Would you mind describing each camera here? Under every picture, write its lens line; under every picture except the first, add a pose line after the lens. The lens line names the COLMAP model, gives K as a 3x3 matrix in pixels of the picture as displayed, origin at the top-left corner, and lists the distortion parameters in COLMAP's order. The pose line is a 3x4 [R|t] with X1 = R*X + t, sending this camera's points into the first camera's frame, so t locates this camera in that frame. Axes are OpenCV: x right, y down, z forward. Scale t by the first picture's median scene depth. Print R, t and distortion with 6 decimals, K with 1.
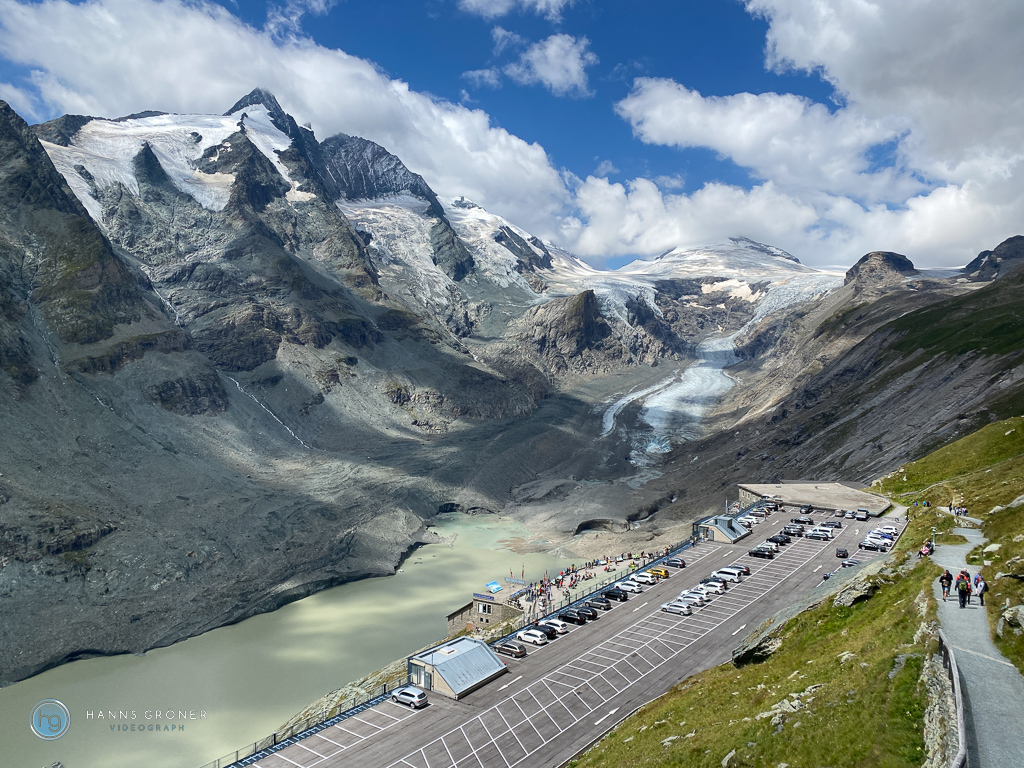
lens RADIAL K [[781.5, 0, 511.9], [0, 781.5, 377.6], [0, 0, 1]] dist [0.059122, -0.069935]
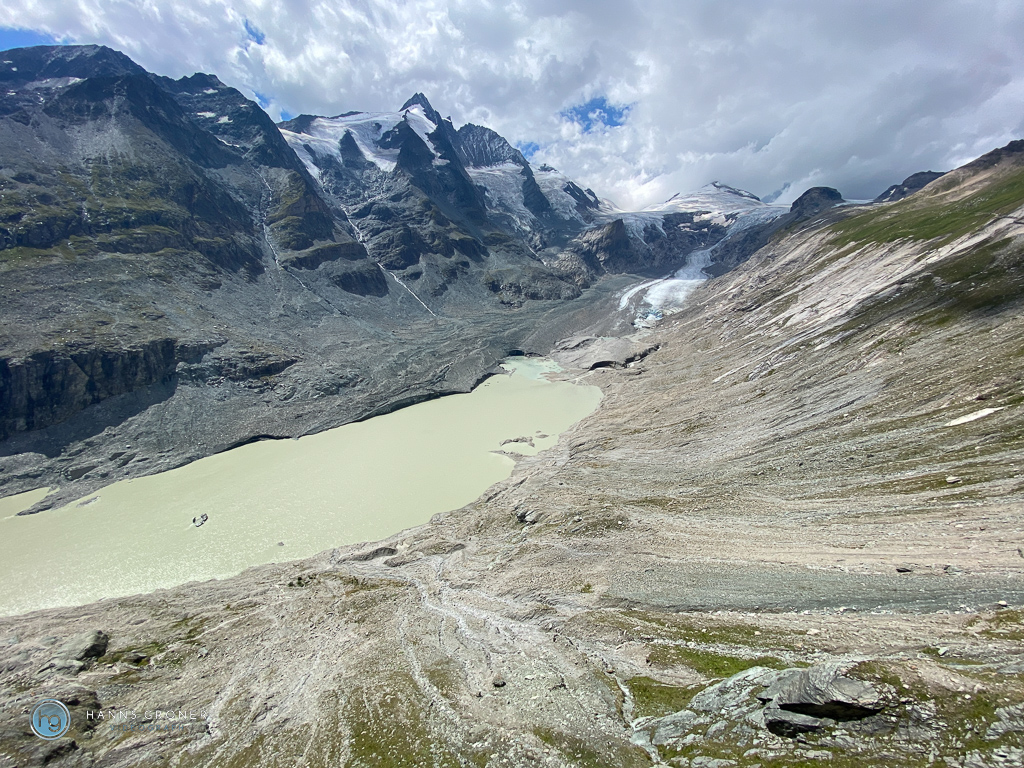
lens RADIAL K [[404.3, 0, 521.4], [0, 404.3, 403.7], [0, 0, 1]] dist [-0.016488, -0.003541]
pose [[0.990084, 0.032233, -0.136728, 0.033328], [0.007497, 0.959807, 0.280559, 0.022502], [0.140276, -0.278802, 0.950048, 0.119679]]
